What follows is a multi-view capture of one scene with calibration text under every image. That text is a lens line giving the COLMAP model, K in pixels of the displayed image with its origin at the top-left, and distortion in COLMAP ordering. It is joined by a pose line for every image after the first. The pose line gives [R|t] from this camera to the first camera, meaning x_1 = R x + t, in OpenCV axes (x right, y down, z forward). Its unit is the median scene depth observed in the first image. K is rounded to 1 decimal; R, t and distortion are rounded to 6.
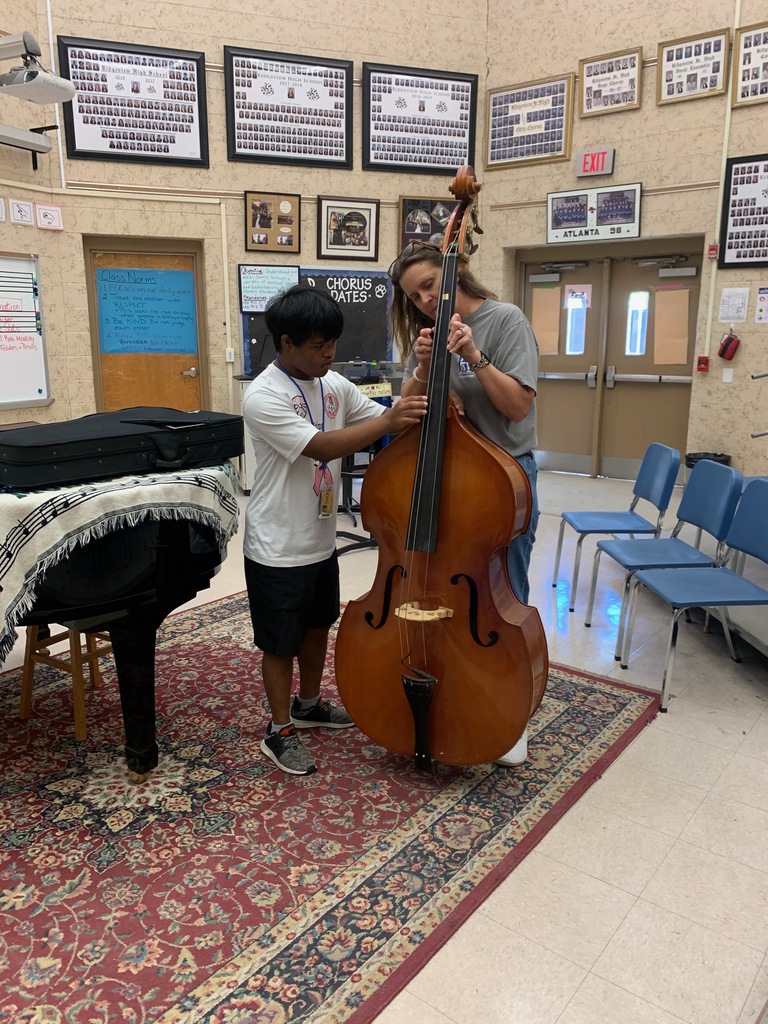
lens RADIAL K [[787.7, 0, 388.0], [0, 787.7, 511.5], [0, 0, 1]] dist [0.019571, -0.009505]
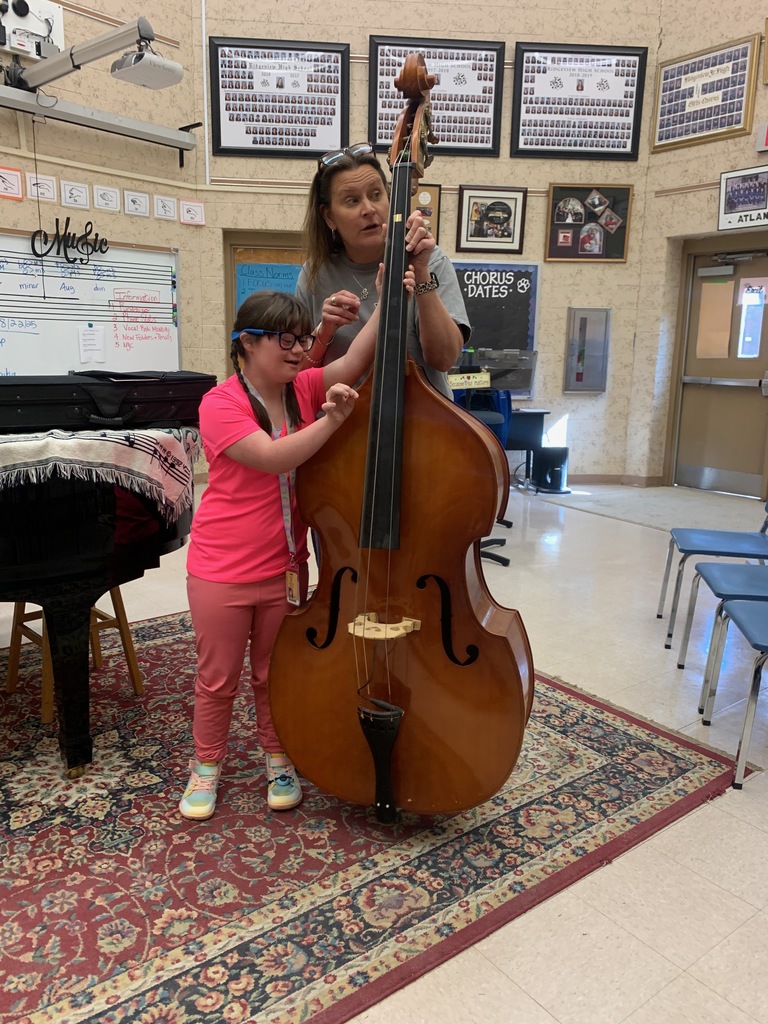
lens RADIAL K [[787.7, 0, 381.7], [0, 787.7, 503.6], [0, 0, 1]] dist [0.019571, -0.009505]
pose [[0.966572, 0.063700, -0.248358, 0.133600], [-0.071557, 0.997178, -0.022728, 0.016560], [0.246209, 0.039740, 0.968402, 0.119987]]
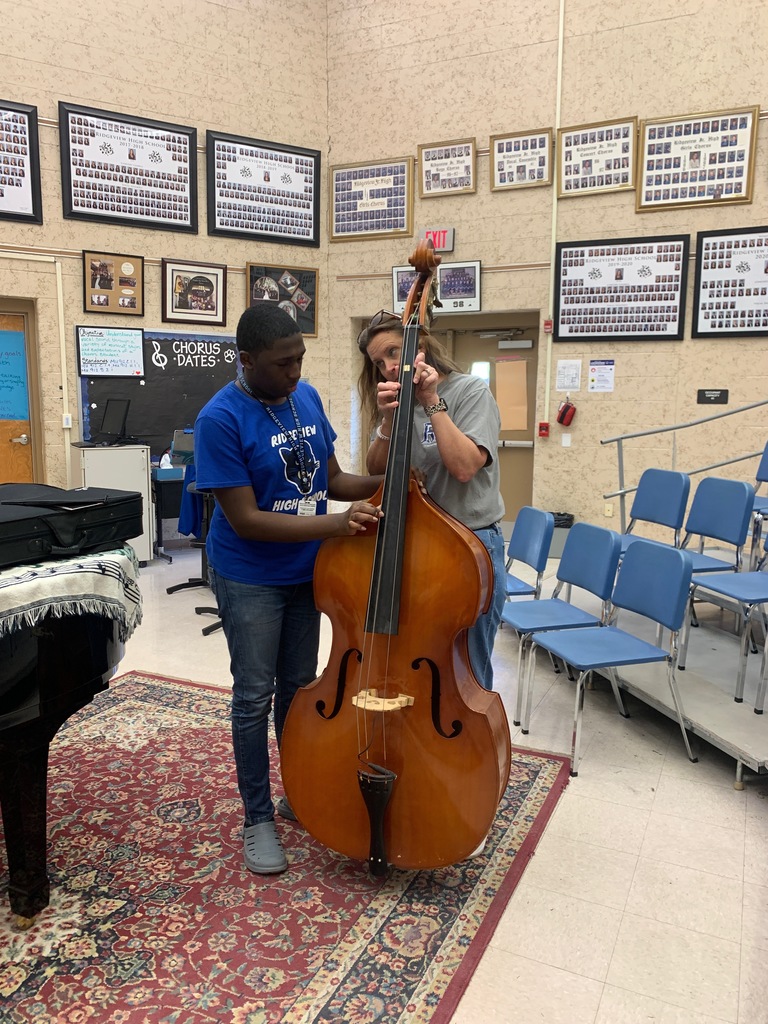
lens RADIAL K [[787.7, 0, 388.9], [0, 787.7, 515.9], [0, 0, 1]] dist [0.019571, -0.009505]
pose [[0.975221, -0.027444, 0.219526, -0.064767], [0.043301, 0.996762, -0.067747, -0.012548], [-0.216956, 0.075574, 0.973252, 0.034384]]
